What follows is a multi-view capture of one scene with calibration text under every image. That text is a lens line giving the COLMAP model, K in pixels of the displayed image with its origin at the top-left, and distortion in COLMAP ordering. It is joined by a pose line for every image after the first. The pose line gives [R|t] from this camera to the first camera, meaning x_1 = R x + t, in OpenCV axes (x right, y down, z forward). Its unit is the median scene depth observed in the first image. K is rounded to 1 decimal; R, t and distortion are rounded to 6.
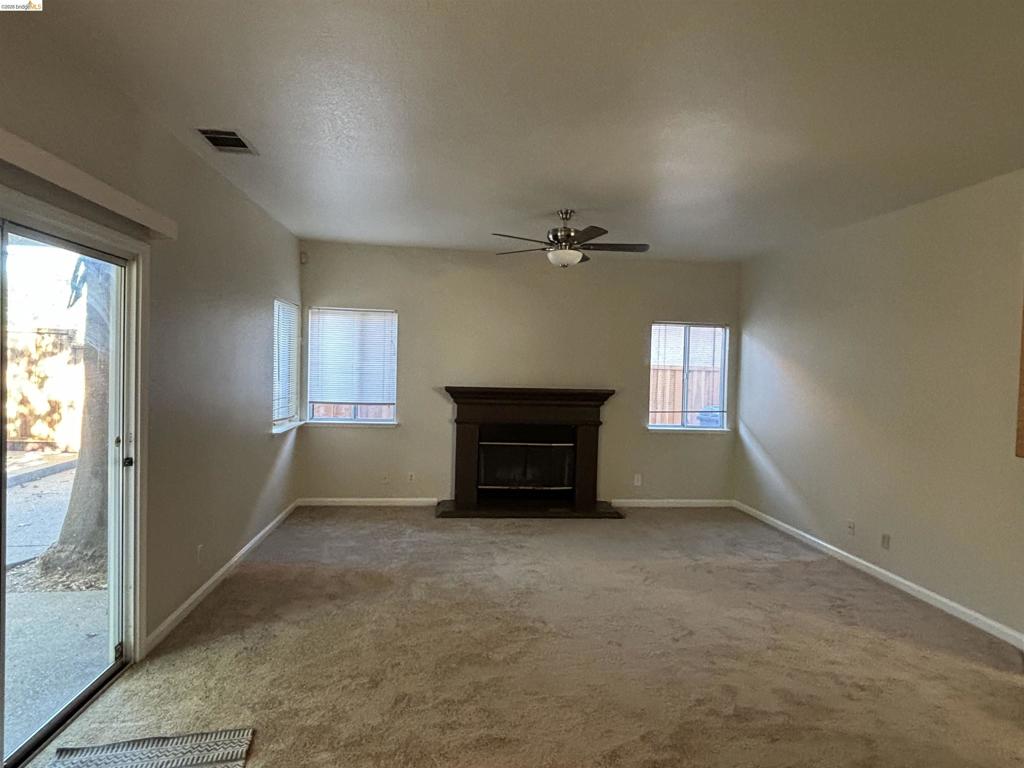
lens RADIAL K [[588.2, 0, 516.9], [0, 588.2, 386.9], [0, 0, 1]] dist [-0.025761, -0.001621]
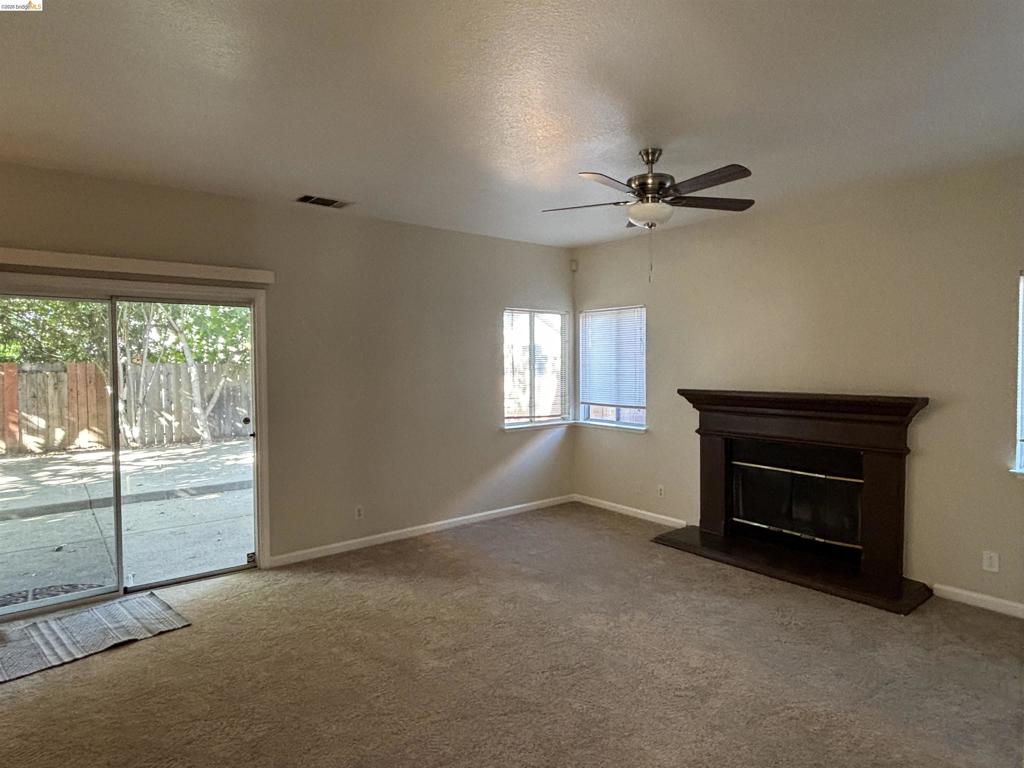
lens RADIAL K [[588.2, 0, 516.2], [0, 588.2, 381.6], [0, 0, 1]] dist [-0.025761, -0.001621]
pose [[0.535371, -0.000137, -0.844617, 0.455625], [-0.010323, 0.999924, -0.006706, -0.003019], [0.844554, 0.012309, 0.535329, 0.346887]]
